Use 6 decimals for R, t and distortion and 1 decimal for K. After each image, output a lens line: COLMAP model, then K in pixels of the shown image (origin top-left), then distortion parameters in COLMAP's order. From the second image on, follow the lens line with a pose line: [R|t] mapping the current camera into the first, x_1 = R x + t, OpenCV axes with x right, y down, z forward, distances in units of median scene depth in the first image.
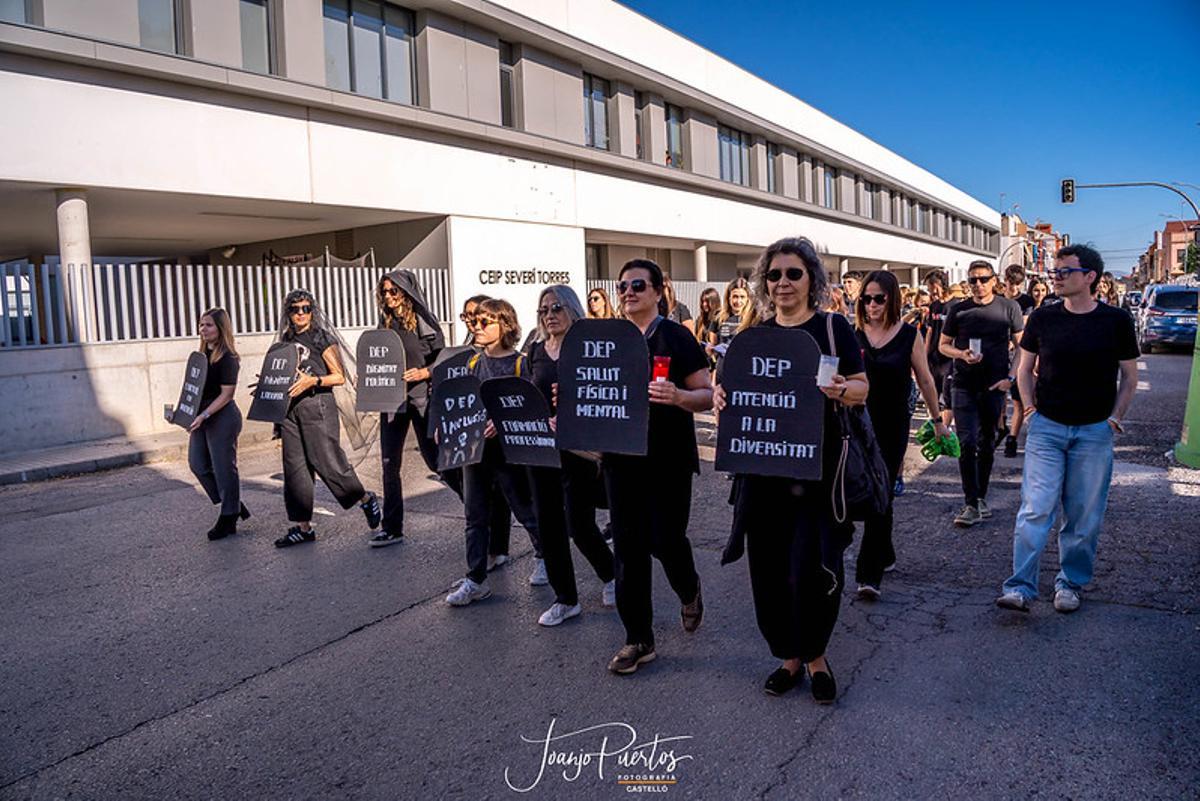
lens RADIAL K [[937.7, 0, 563.0], [0, 937.7, 400.2], [0, 0, 1]] dist [-0.146575, 0.058511]
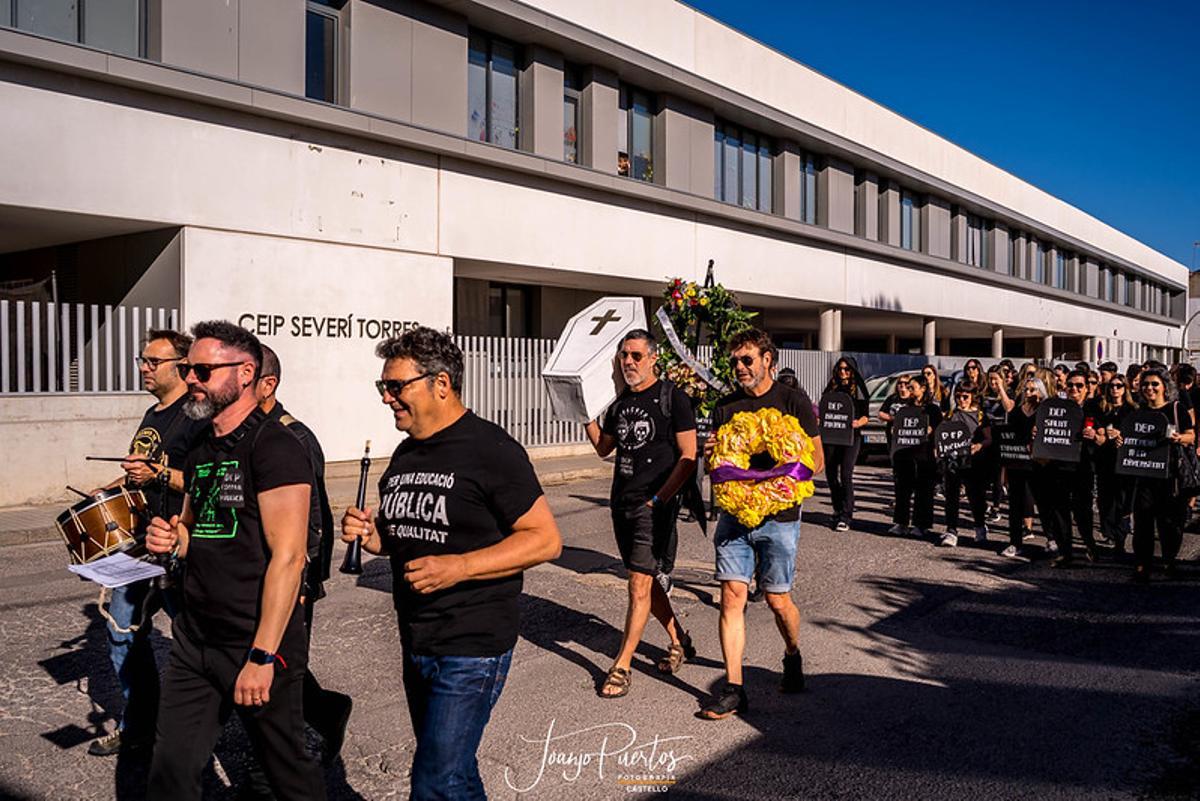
lens RADIAL K [[952.4, 0, 600.0], [0, 952.4, 400.5], [0, 0, 1]] dist [-0.047177, 0.002565]
pose [[0.989268, 0.039954, -0.140546, 0.156929], [-0.049651, 0.996572, -0.066175, -0.029607], [0.137421, 0.072443, 0.987860, 0.242083]]
